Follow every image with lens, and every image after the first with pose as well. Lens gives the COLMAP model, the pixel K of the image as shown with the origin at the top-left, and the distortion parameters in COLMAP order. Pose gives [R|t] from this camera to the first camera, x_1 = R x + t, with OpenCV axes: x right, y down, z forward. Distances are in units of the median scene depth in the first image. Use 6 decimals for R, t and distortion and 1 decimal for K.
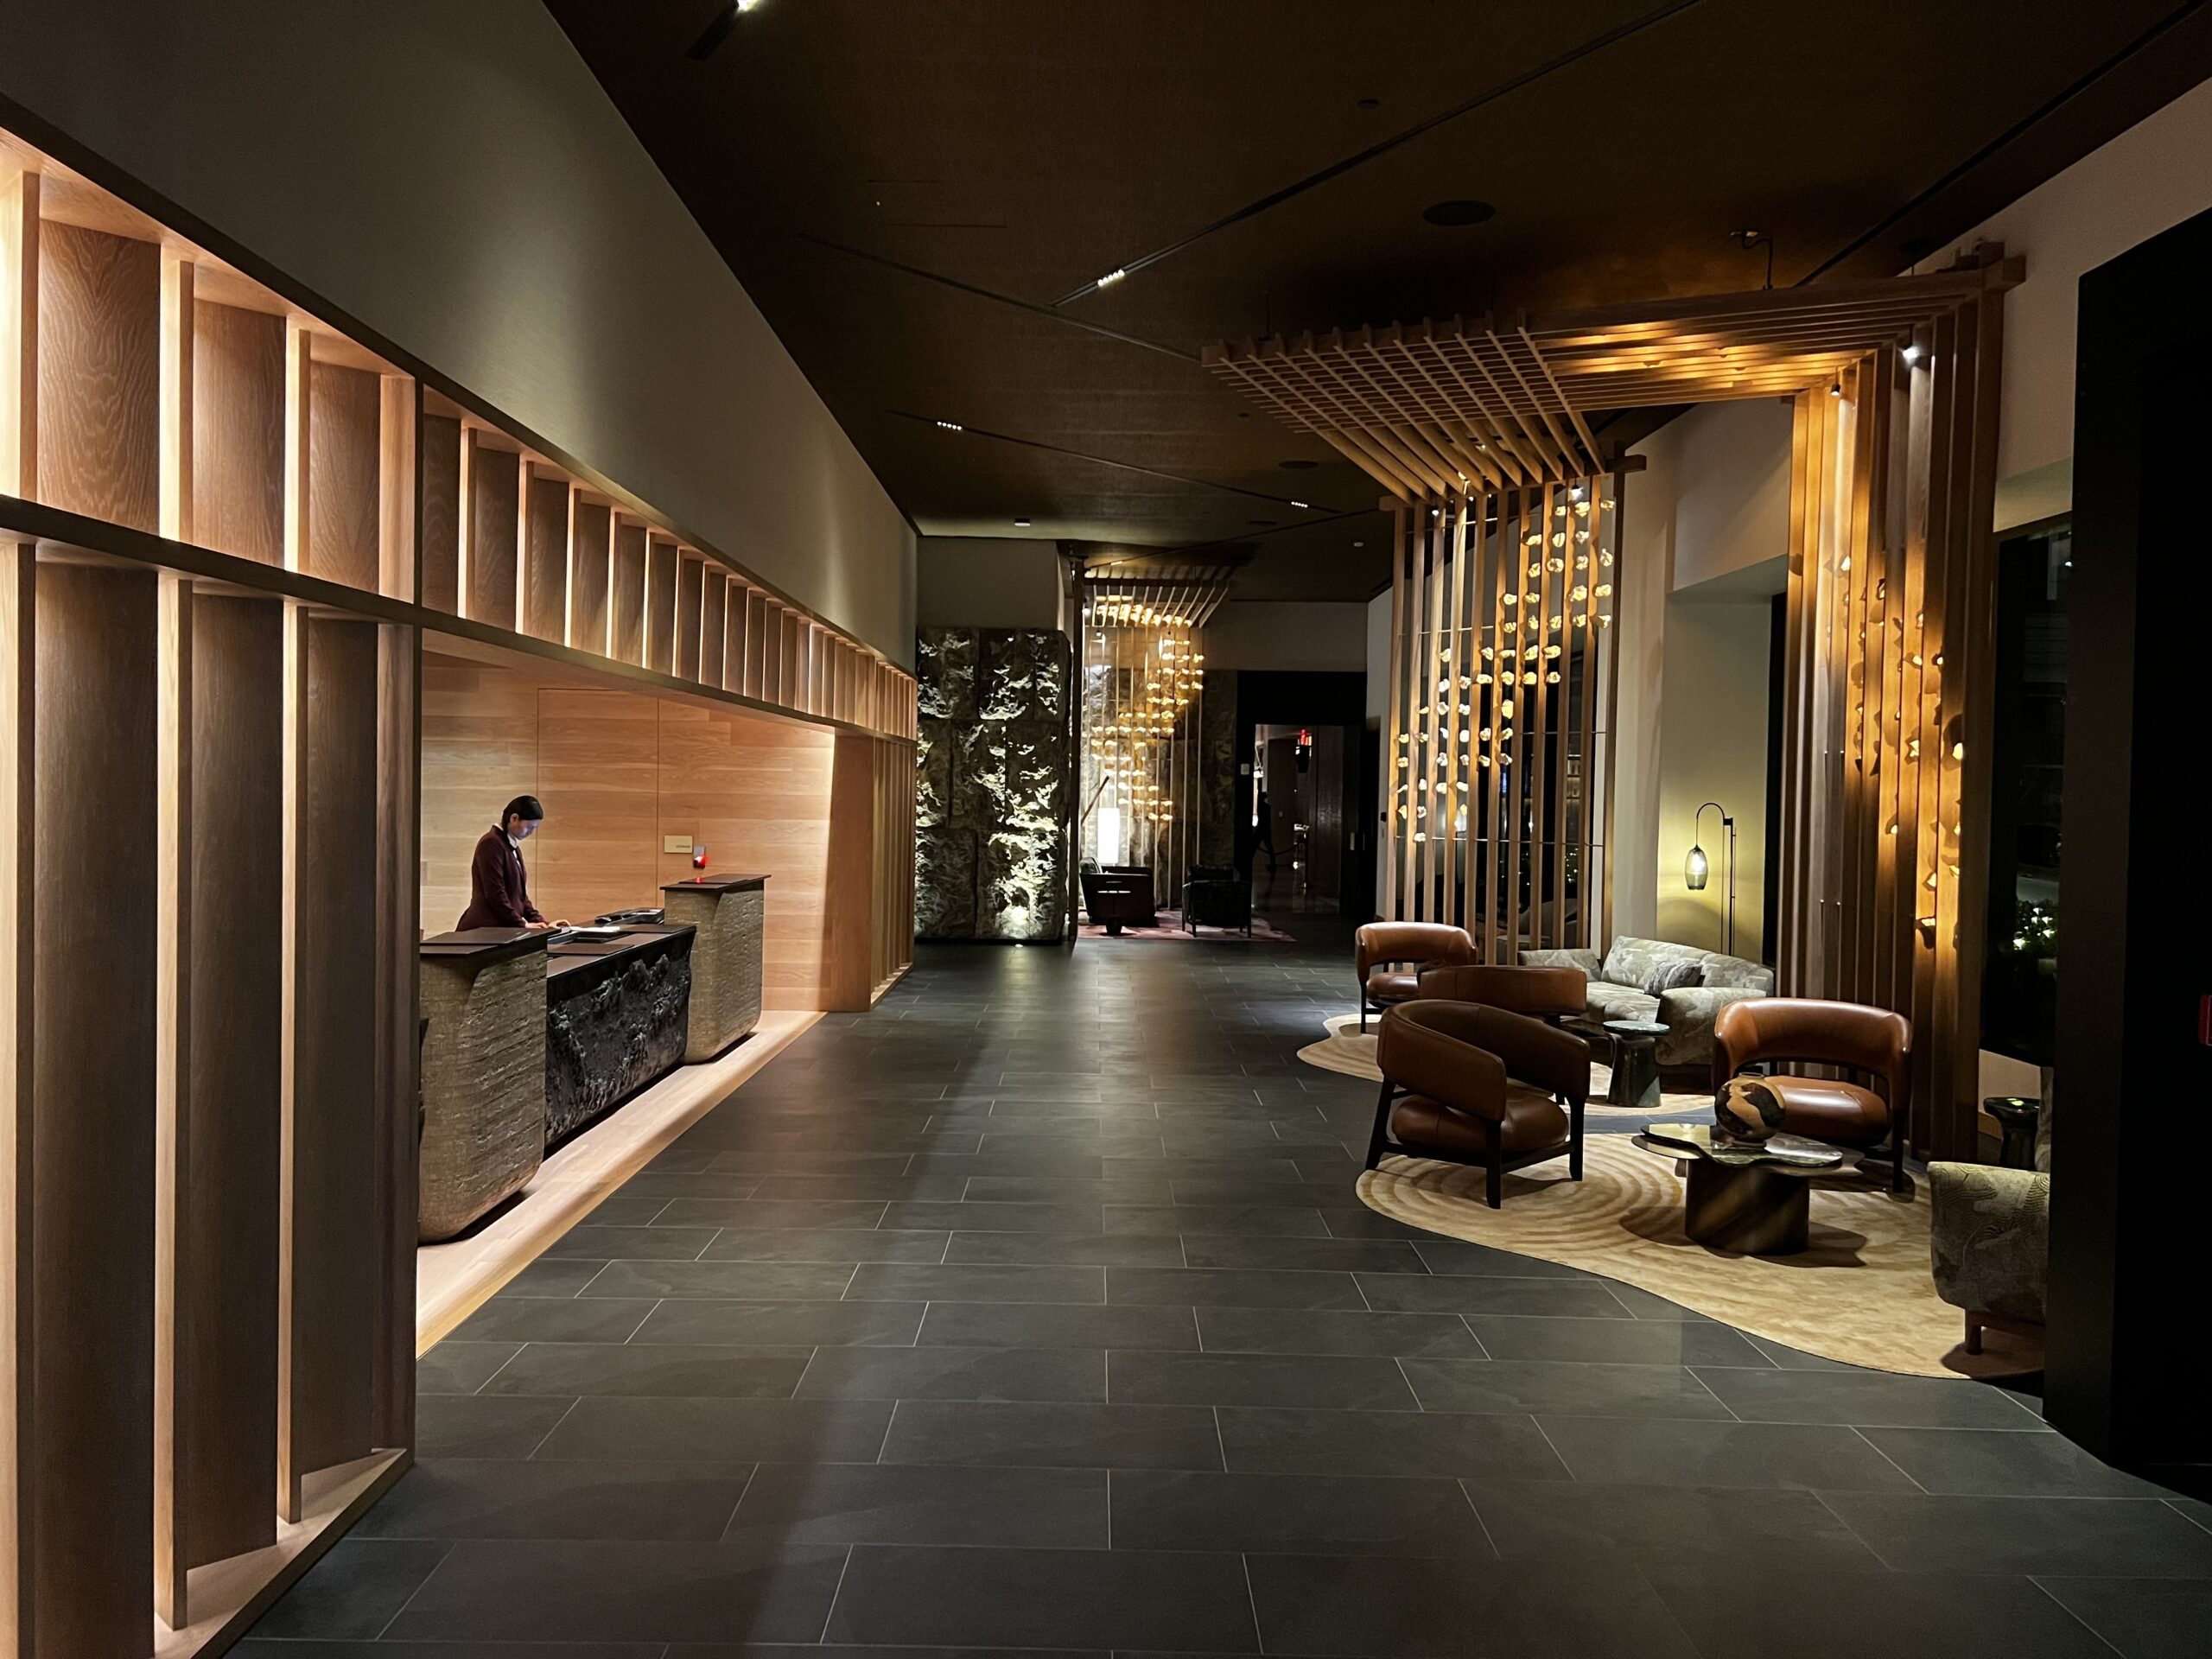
lens RADIAL K [[1631.2, 0, 1094.9], [0, 1631.2, 839.3], [0, 0, 1]] dist [0.090146, -0.080539]
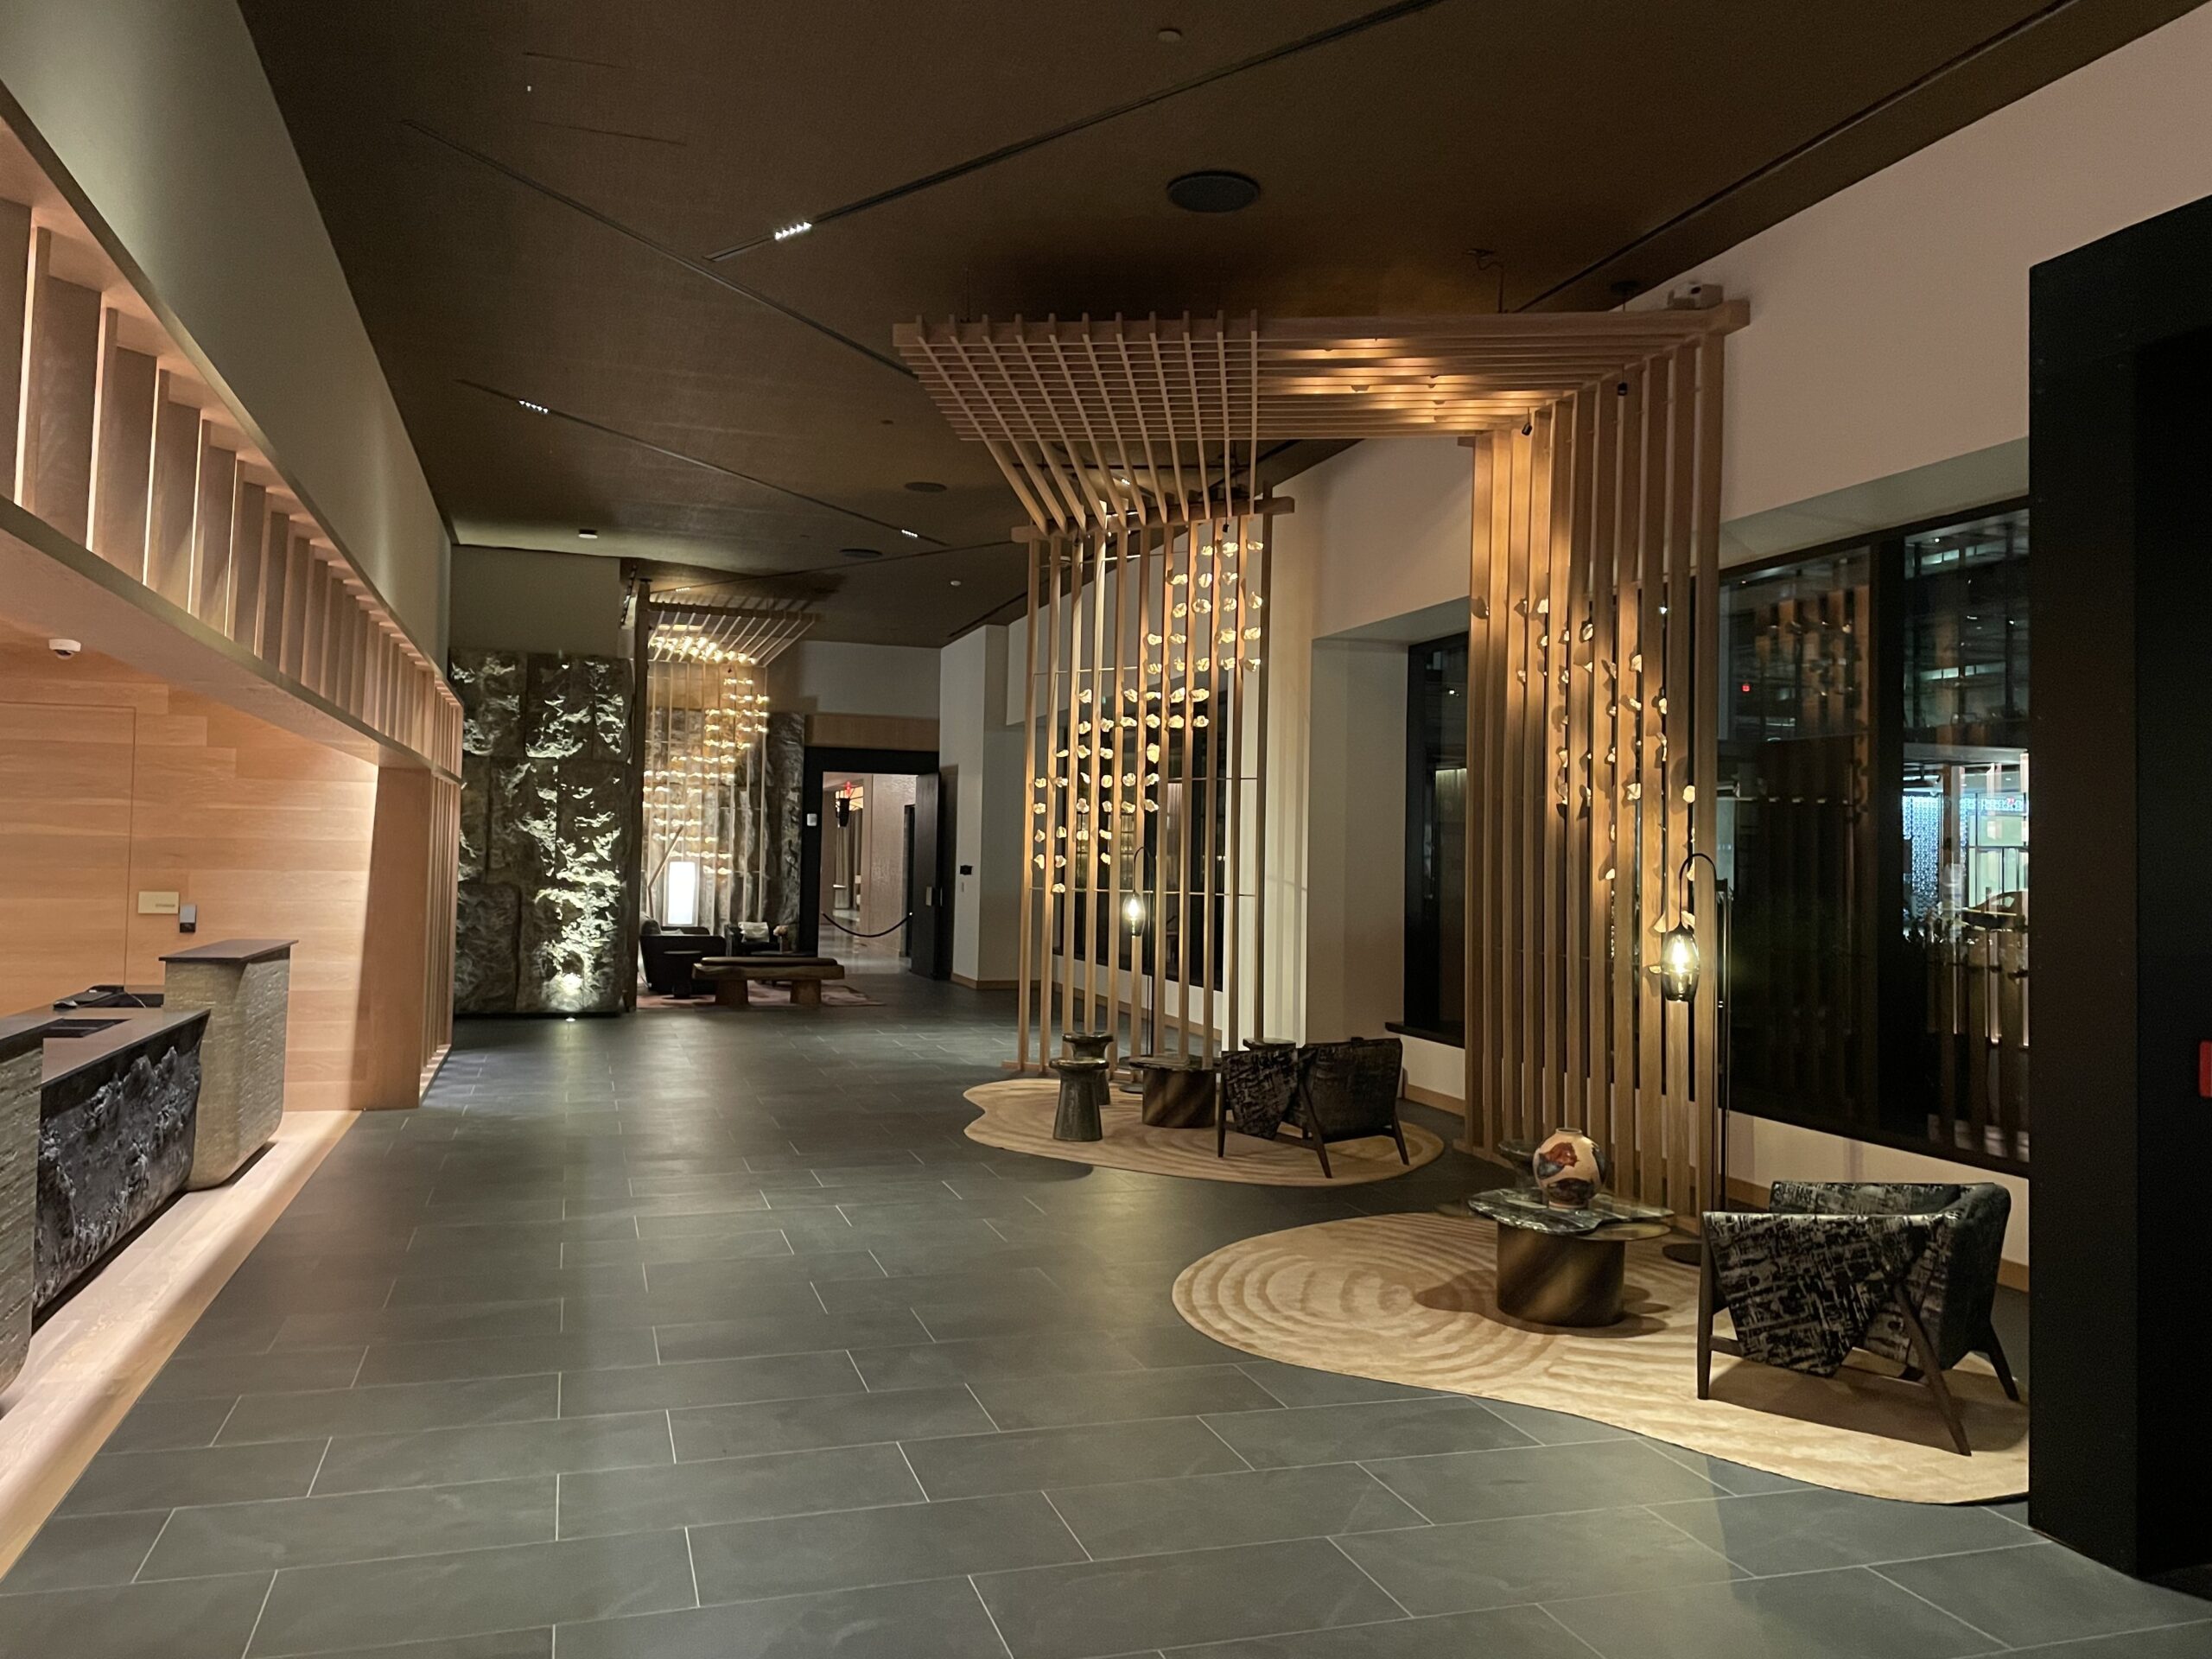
lens RADIAL K [[1649.6, 0, 1095.6], [0, 1649.6, 809.2], [0, 0, 1]] dist [0.082431, -0.093151]
pose [[0.954304, 0.010328, 0.298660, -0.072888], [0.005654, 0.998600, -0.052599, 0.003421], [-0.298785, 0.051885, 0.952909, 0.111213]]
